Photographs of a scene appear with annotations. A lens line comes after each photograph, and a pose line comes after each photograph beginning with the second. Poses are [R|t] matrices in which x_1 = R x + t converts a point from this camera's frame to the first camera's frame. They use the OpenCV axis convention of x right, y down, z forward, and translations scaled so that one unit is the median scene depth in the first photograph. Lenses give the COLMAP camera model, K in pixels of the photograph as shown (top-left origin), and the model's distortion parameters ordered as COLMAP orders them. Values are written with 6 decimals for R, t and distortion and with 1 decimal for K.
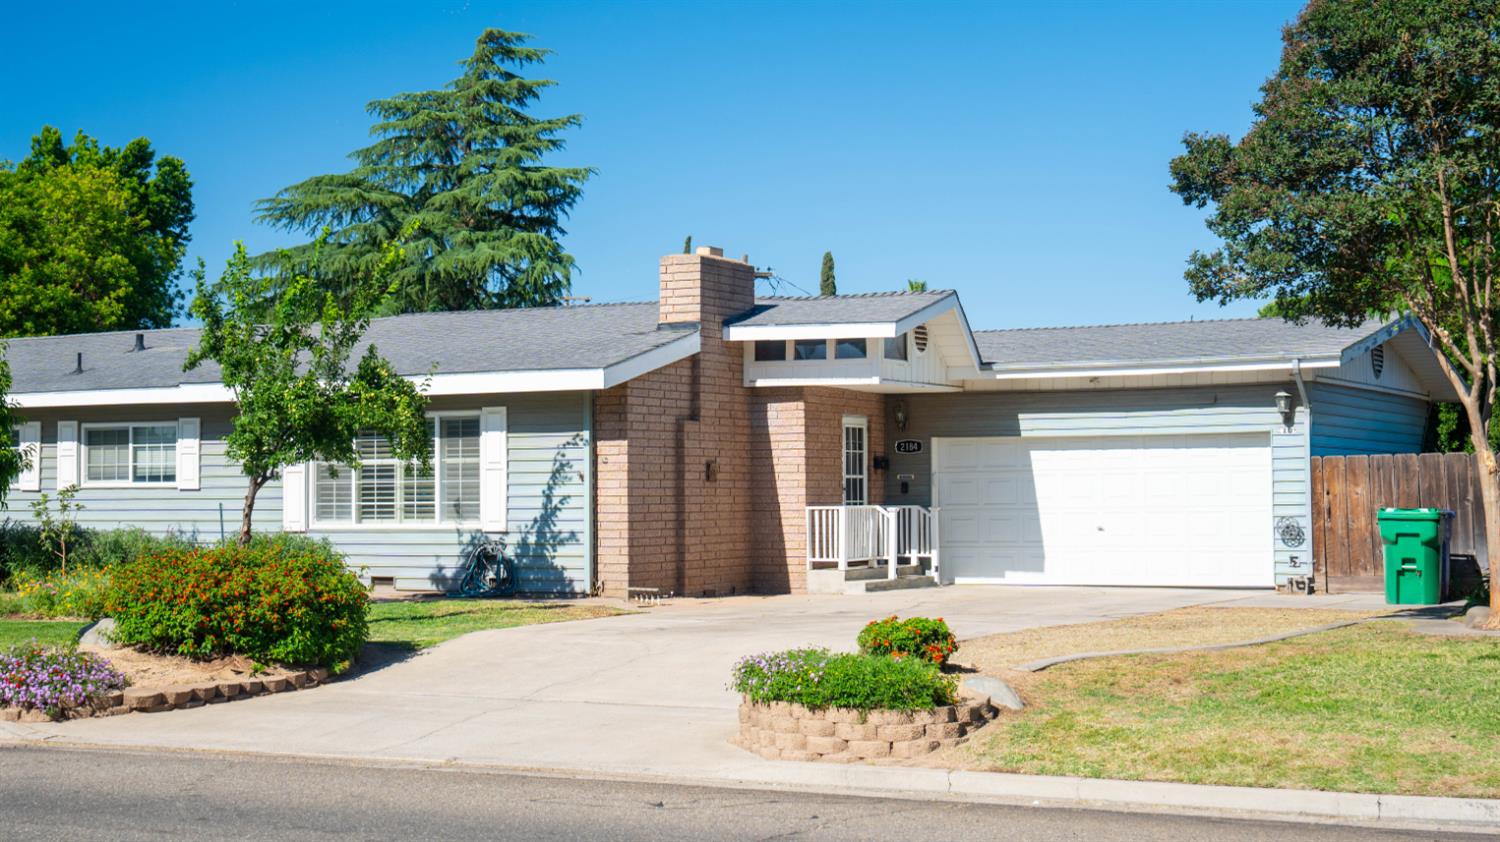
lens RADIAL K [[2312.7, 0, 750.0], [0, 2312.7, 421.0], [0, 0, 1]] dist [0.091928, 0.079112]
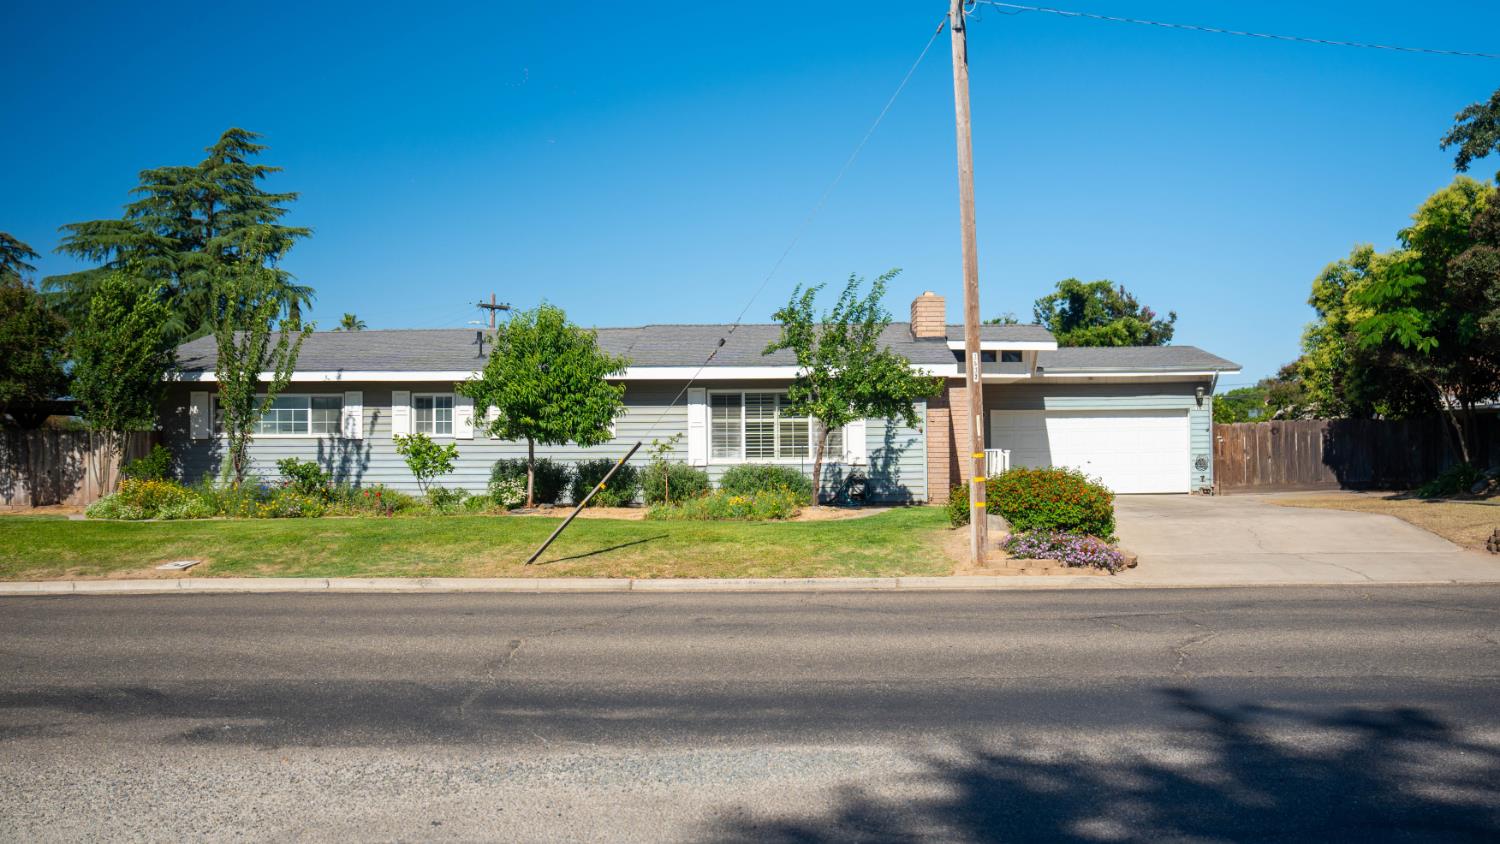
lens RADIAL K [[1418.3, 0, 750.0], [0, 1418.3, 422.0], [0, 0, 1]] dist [0.002515, 0.001499]
pose [[0.879549, 0.009183, 0.475720, -0.675519], [-0.012982, 0.999905, 0.004701, 0.015723], [-0.475632, -0.010310, 0.879584, 0.188094]]
